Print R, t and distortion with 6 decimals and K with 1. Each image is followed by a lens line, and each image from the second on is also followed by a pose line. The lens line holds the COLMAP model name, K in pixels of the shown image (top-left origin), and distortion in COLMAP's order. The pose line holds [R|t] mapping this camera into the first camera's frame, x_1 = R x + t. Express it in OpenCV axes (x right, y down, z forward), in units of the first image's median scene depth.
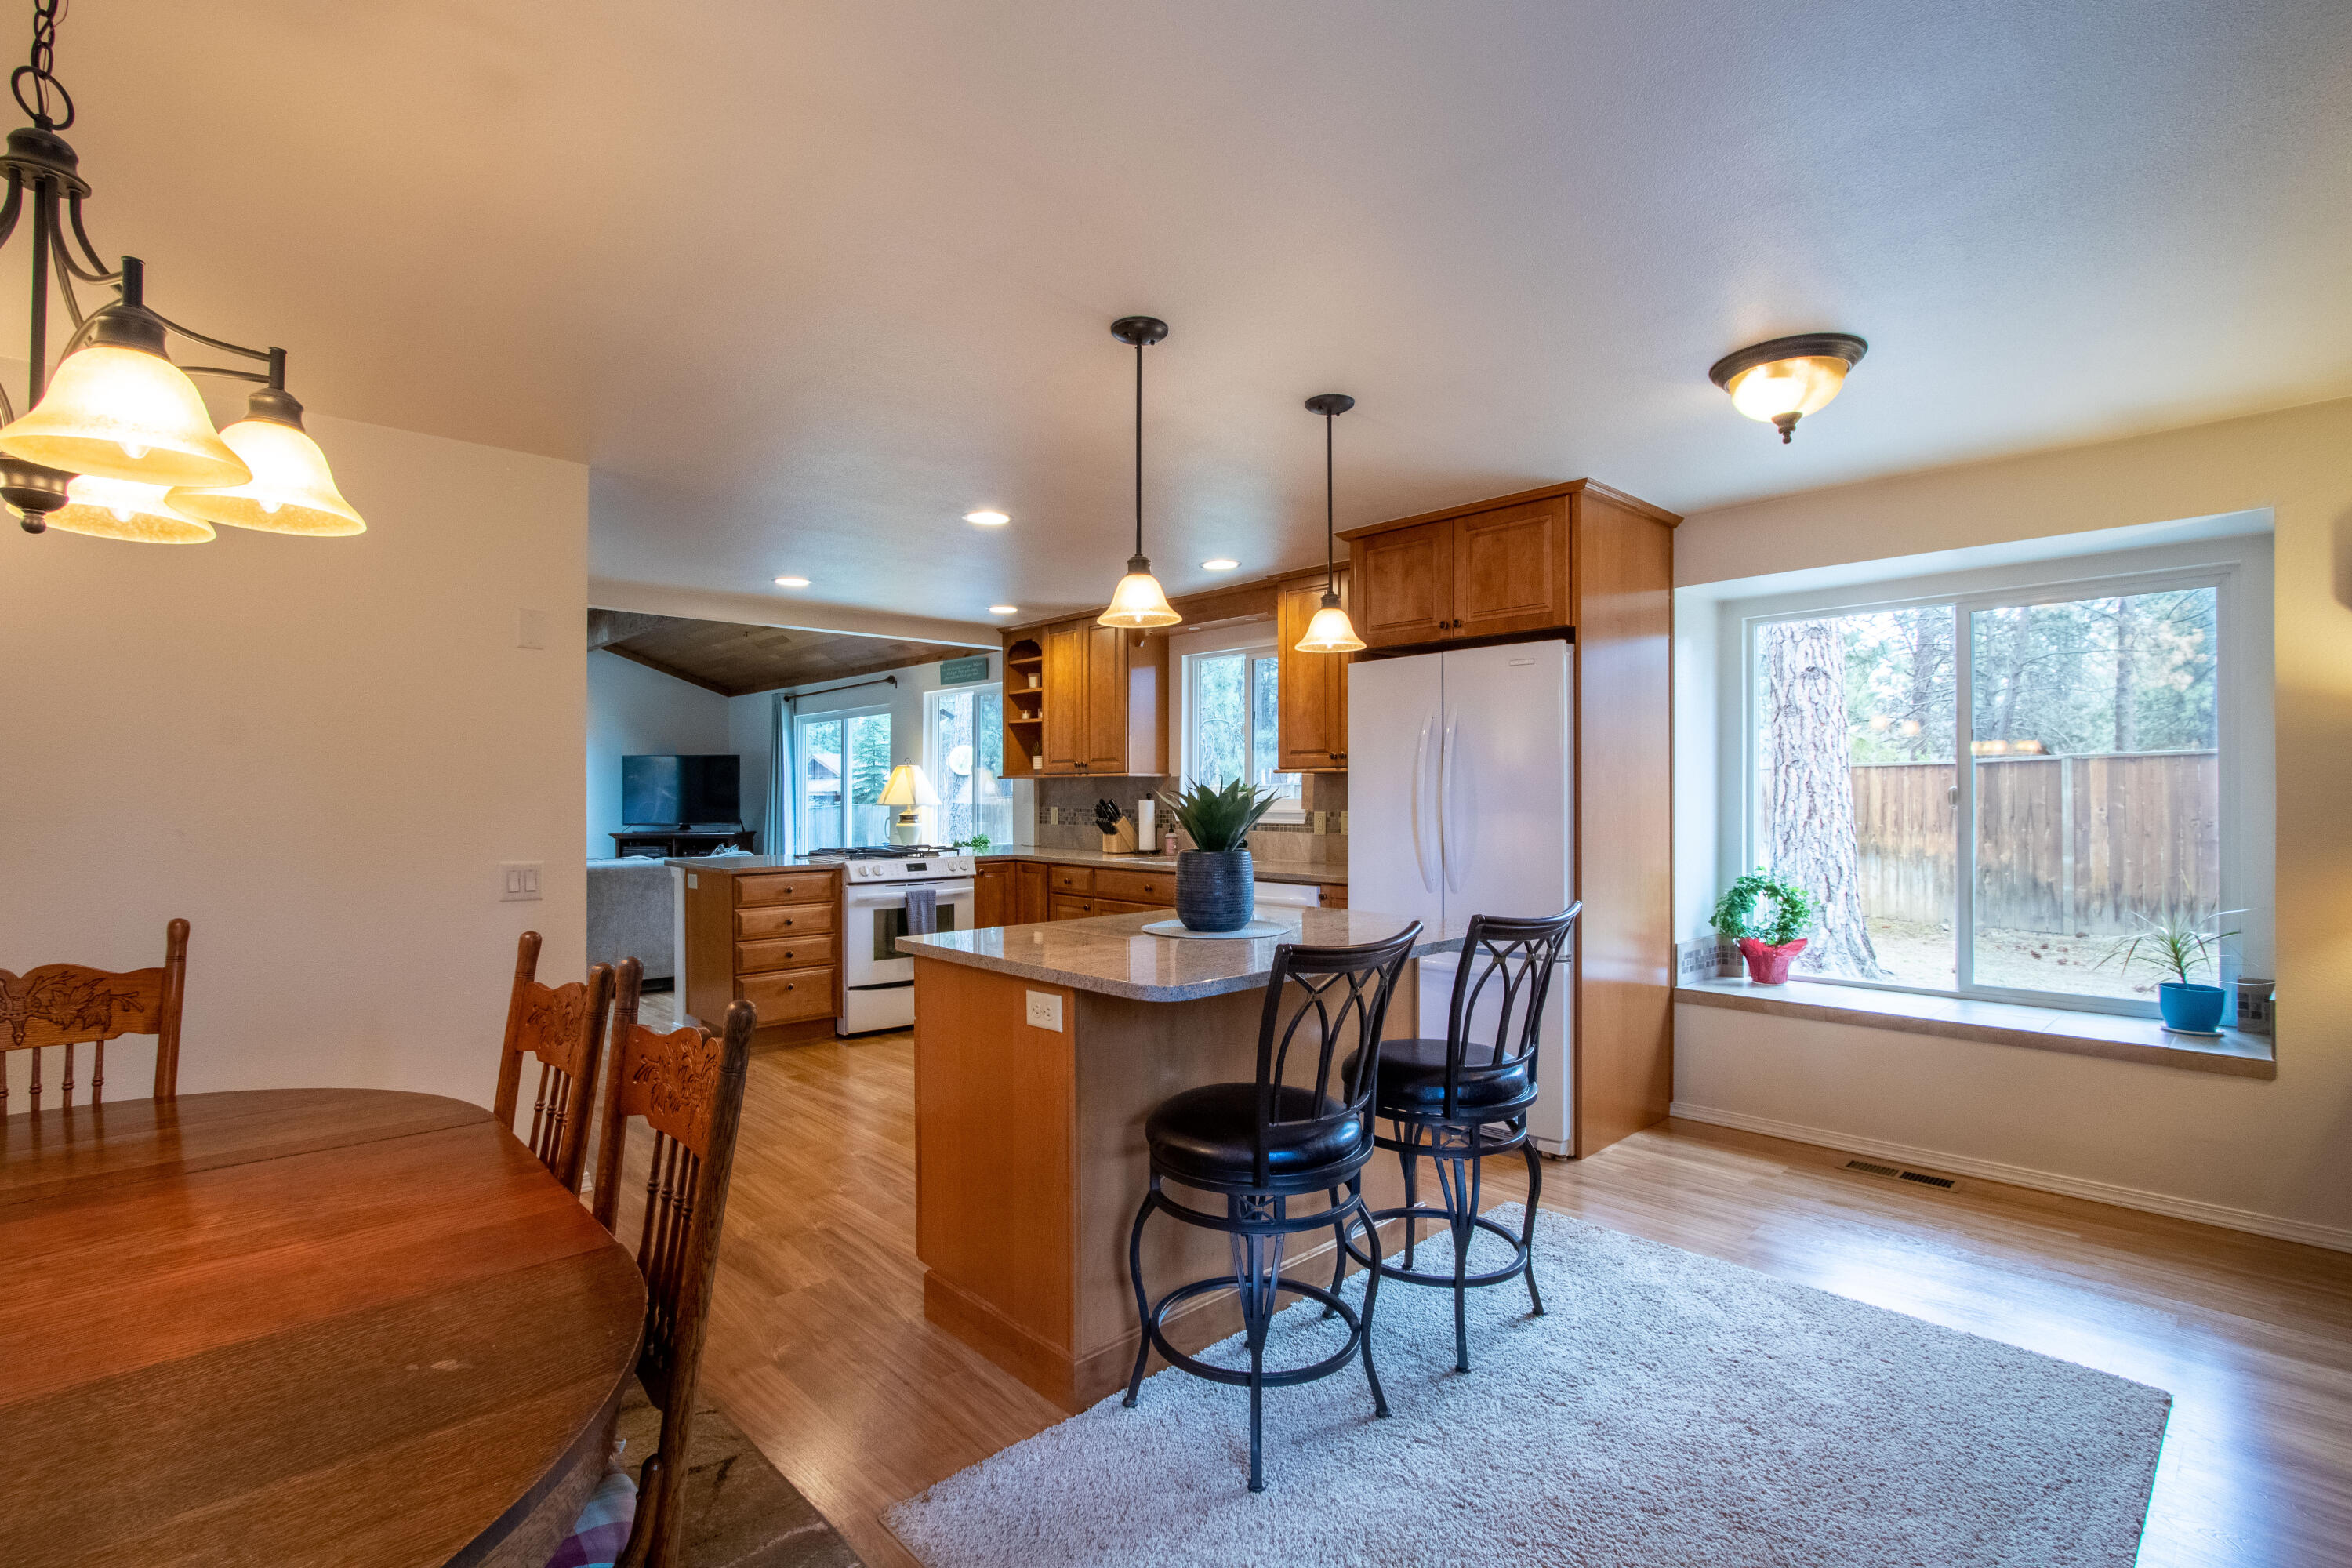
lens RADIAL K [[1080.3, 0, 1170.3], [0, 1080.3, 793.6], [0, 0, 1]] dist [-0.016141, -0.000140]
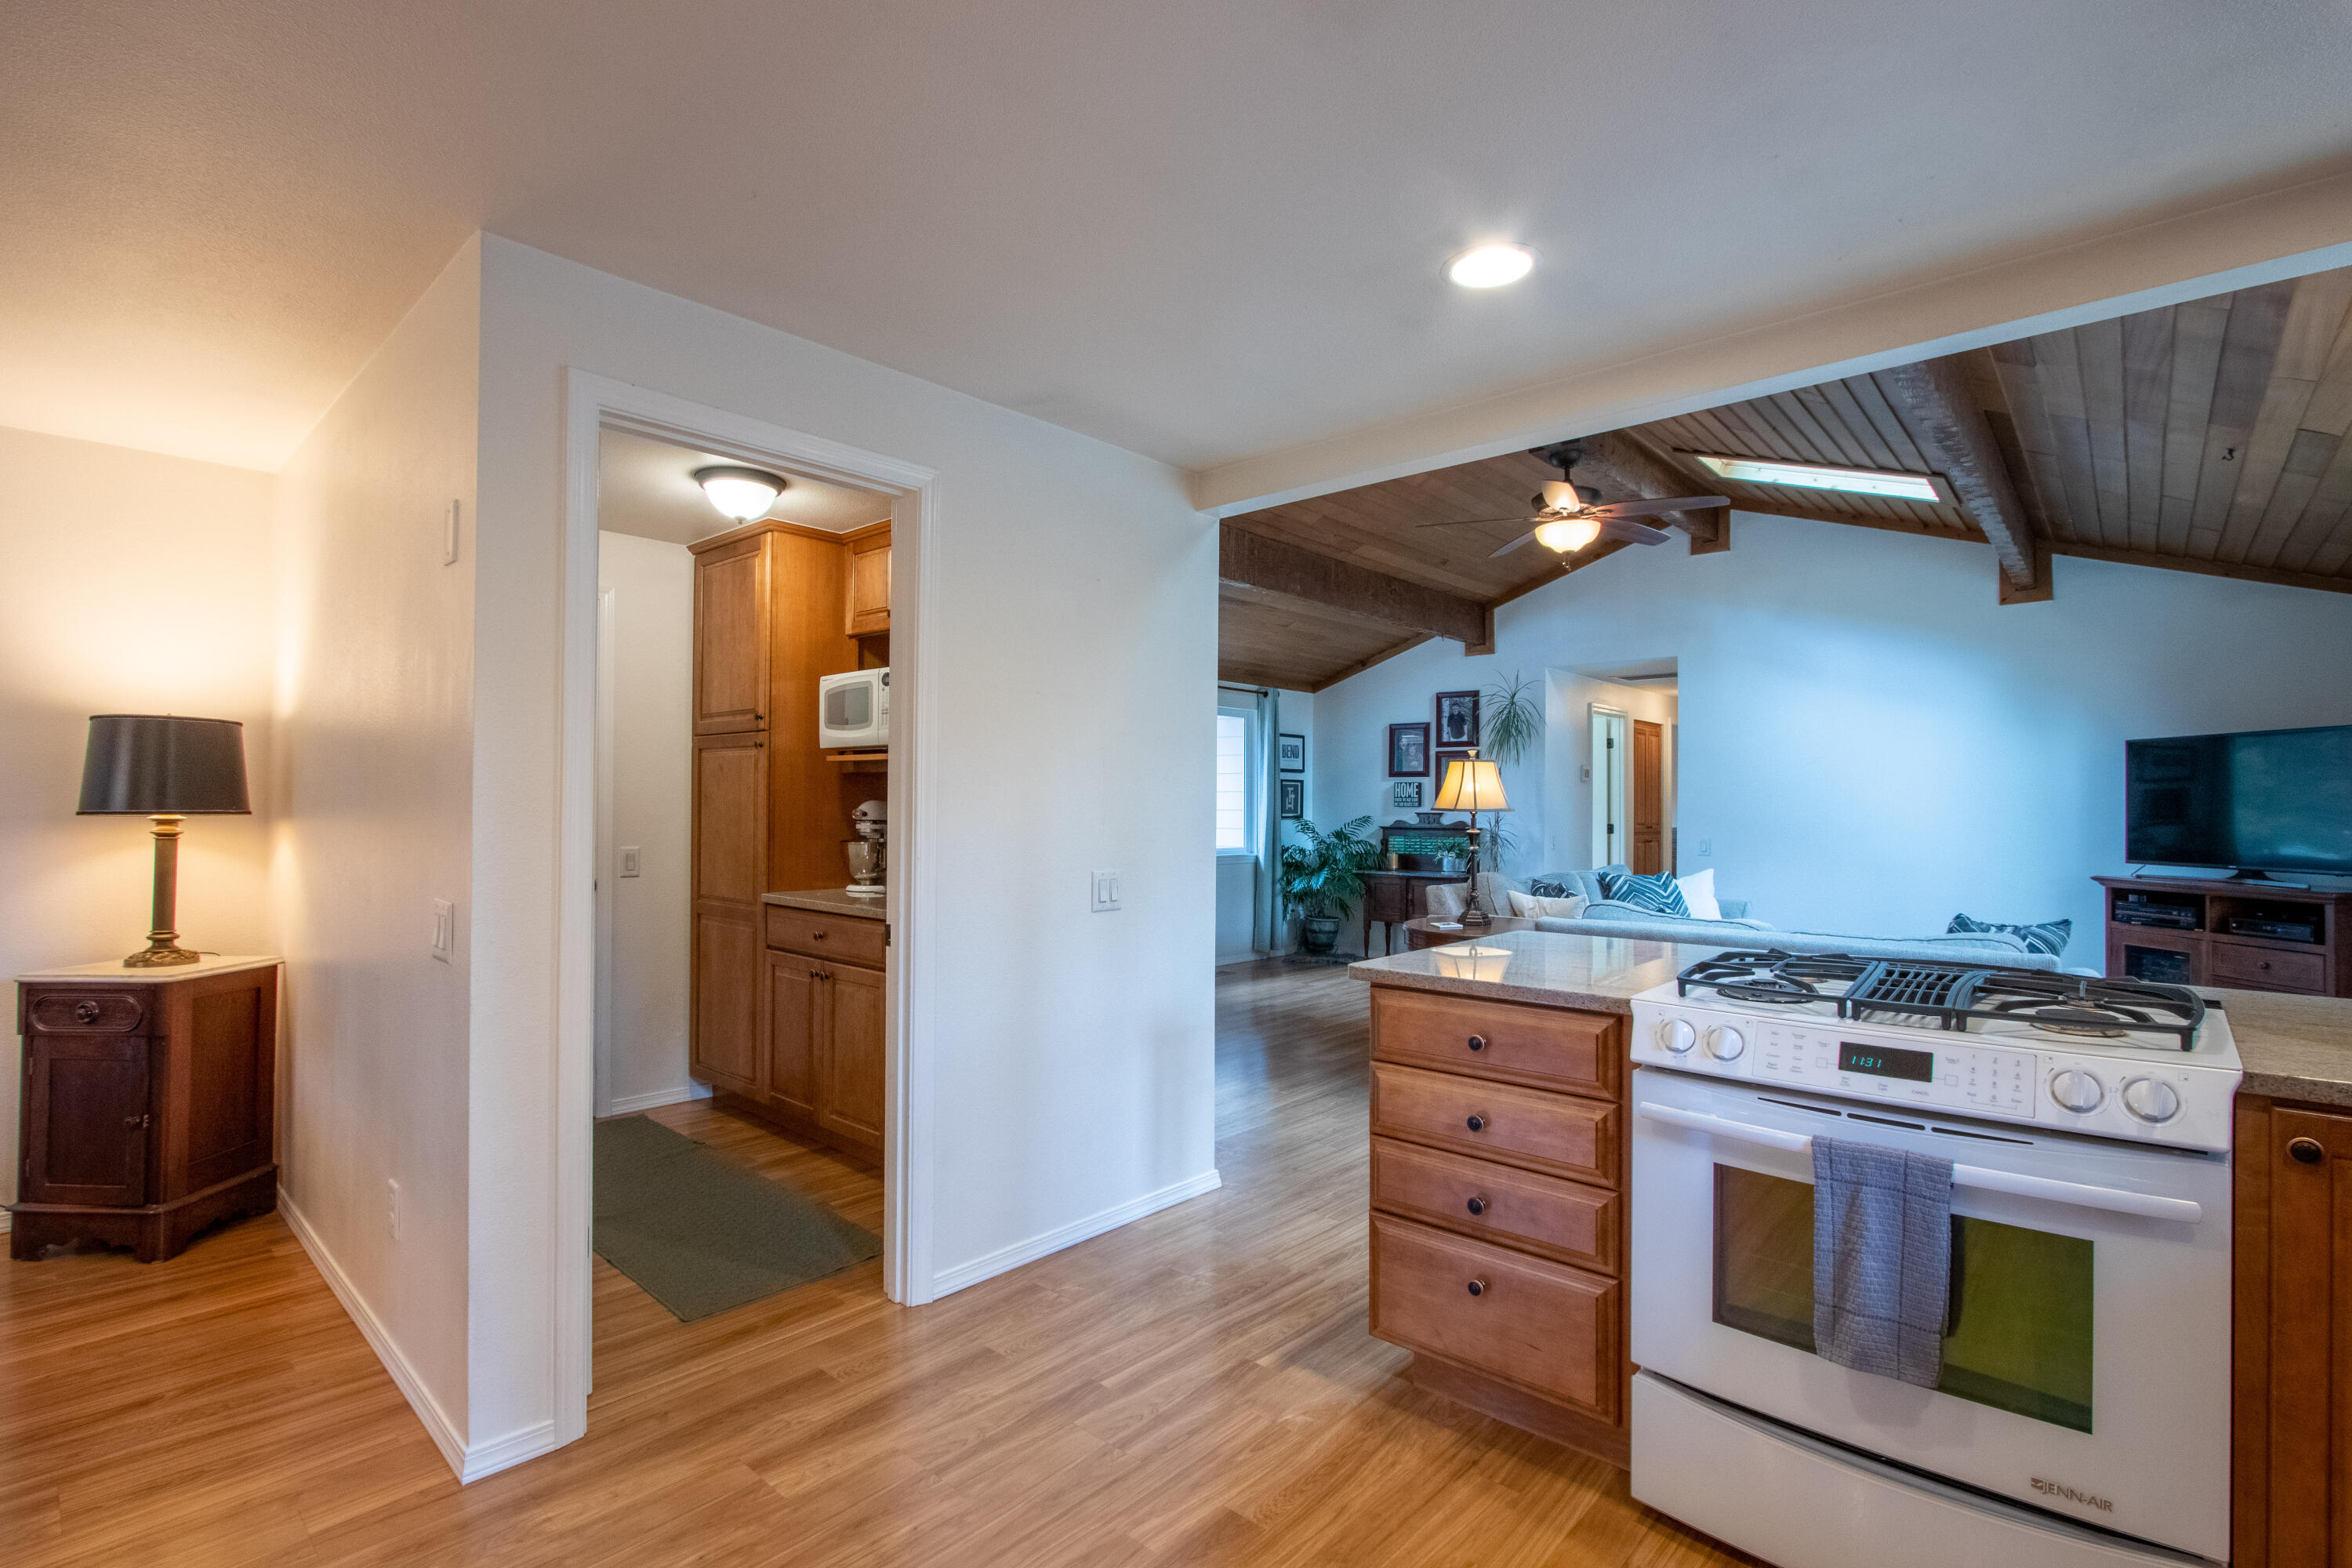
lens RADIAL K [[1080.3, 0, 1181.9], [0, 1080.3, 791.2], [0, 0, 1]] dist [-0.016141, -0.000140]
pose [[0.069764, -0.009486, -0.997518, 0.026707], [-0.002219, 0.999951, -0.009664, 0.000822], [0.997561, 0.002888, 0.069739, 0.672715]]
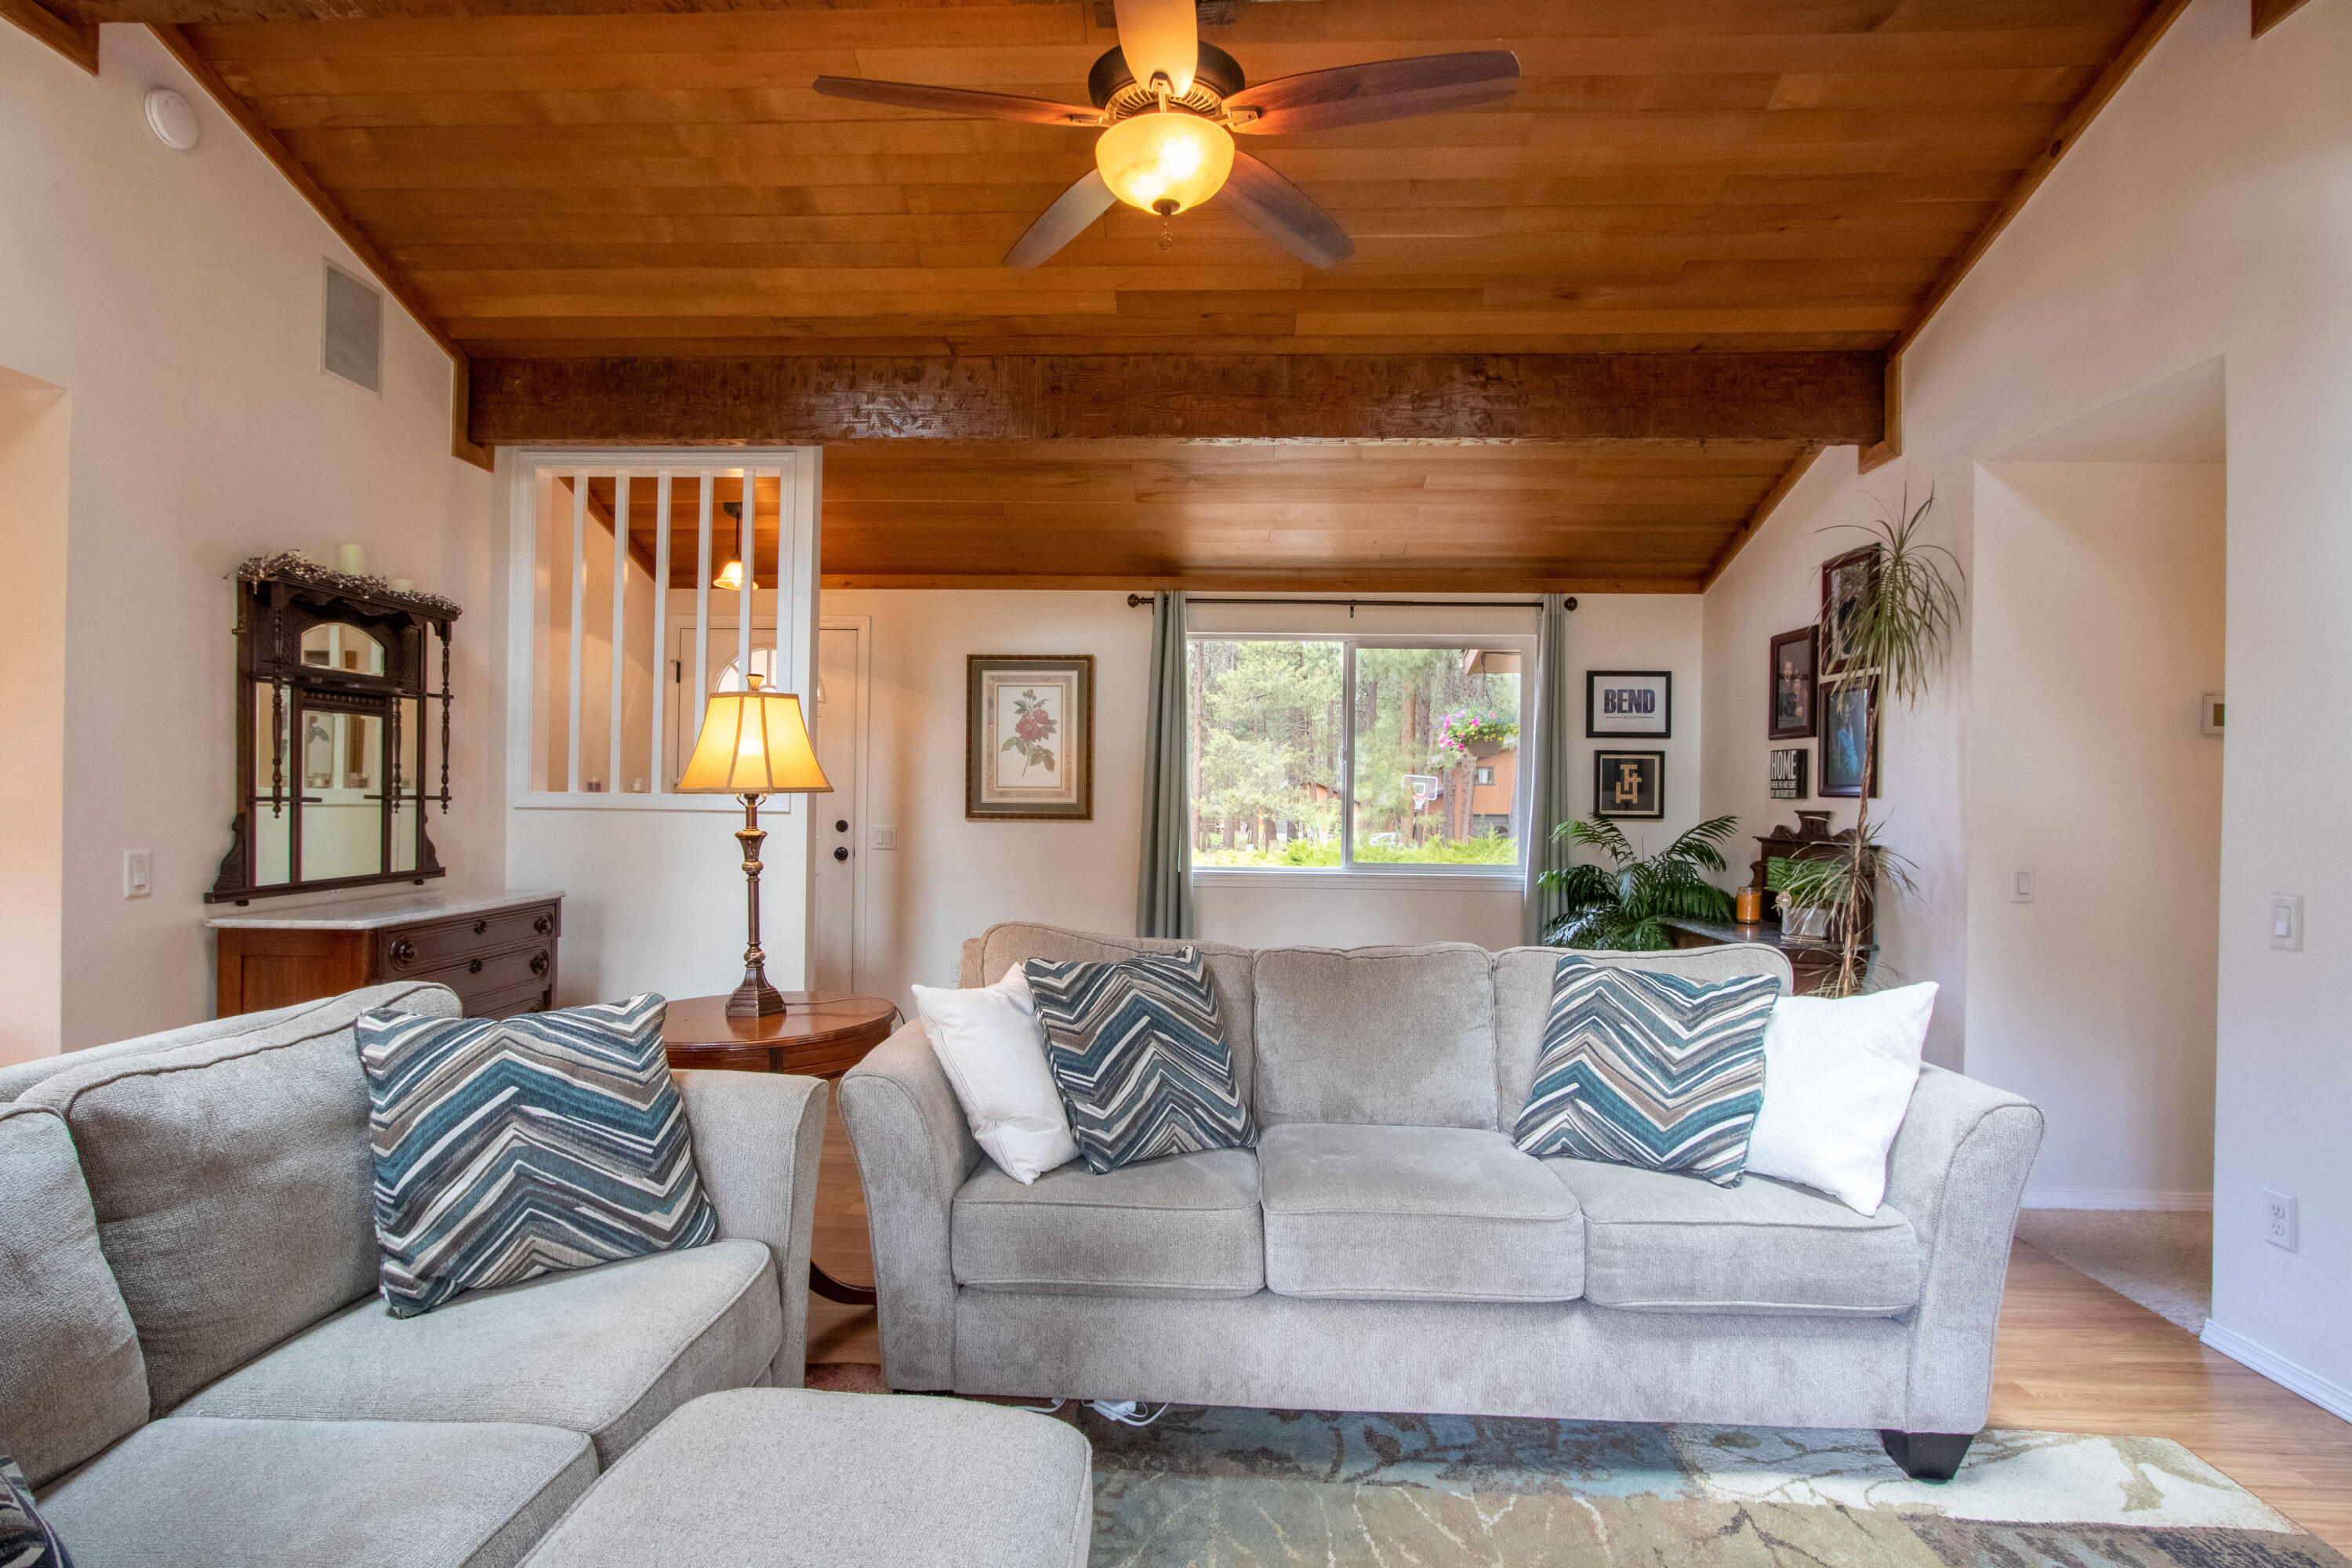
lens RADIAL K [[1190.9, 0, 1182.9], [0, 1190.9, 784.4], [0, 0, 1]] dist [-0.023625, 0.005012]
pose [[-0.730401, -0.009099, -0.682958, -0.498296], [-0.005203, 0.999956, -0.007758, 0.005426], [0.682999, -0.002113, -0.730416, 1.303478]]
